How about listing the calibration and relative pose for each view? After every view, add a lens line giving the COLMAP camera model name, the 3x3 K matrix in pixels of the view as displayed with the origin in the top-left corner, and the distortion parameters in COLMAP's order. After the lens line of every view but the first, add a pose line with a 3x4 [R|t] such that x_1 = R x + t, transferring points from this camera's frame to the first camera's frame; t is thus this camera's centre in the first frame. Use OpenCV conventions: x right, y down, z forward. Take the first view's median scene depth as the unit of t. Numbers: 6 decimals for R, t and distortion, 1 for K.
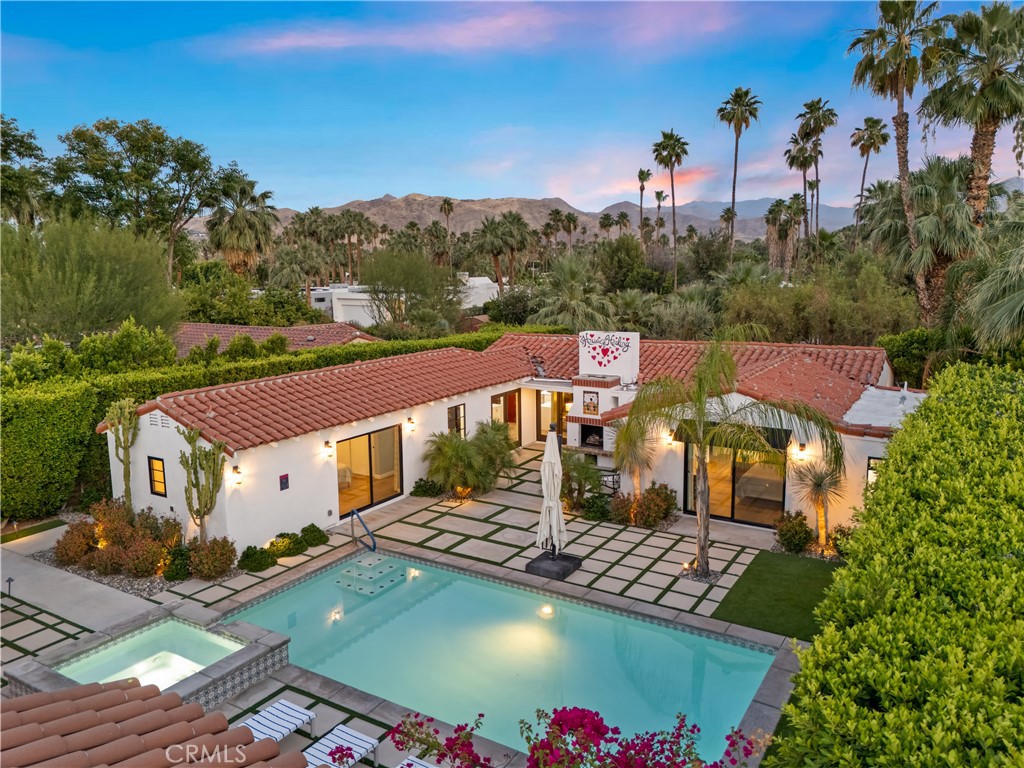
lens RADIAL K [[747.4, 0, 513.4], [0, 747.4, 371.5], [0, 0, 1]] dist [0.065977, 0.000117]
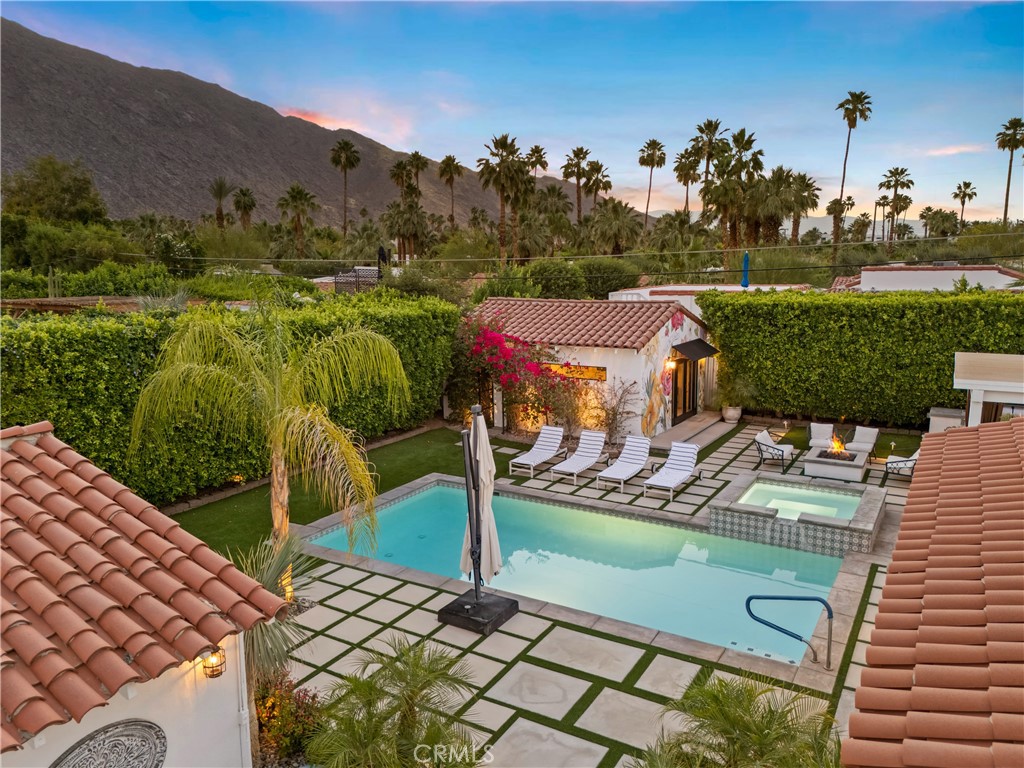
lens RADIAL K [[759.1, 0, 505.8], [0, 759.1, 383.1], [0, 0, 1]] dist [0.070429, -0.088443]
pose [[-0.999160, 0.039652, -0.010340, 0.021443], [0.034589, 0.951388, 0.306045, -0.136020], [0.021972, 0.305431, -0.951961, 1.306313]]
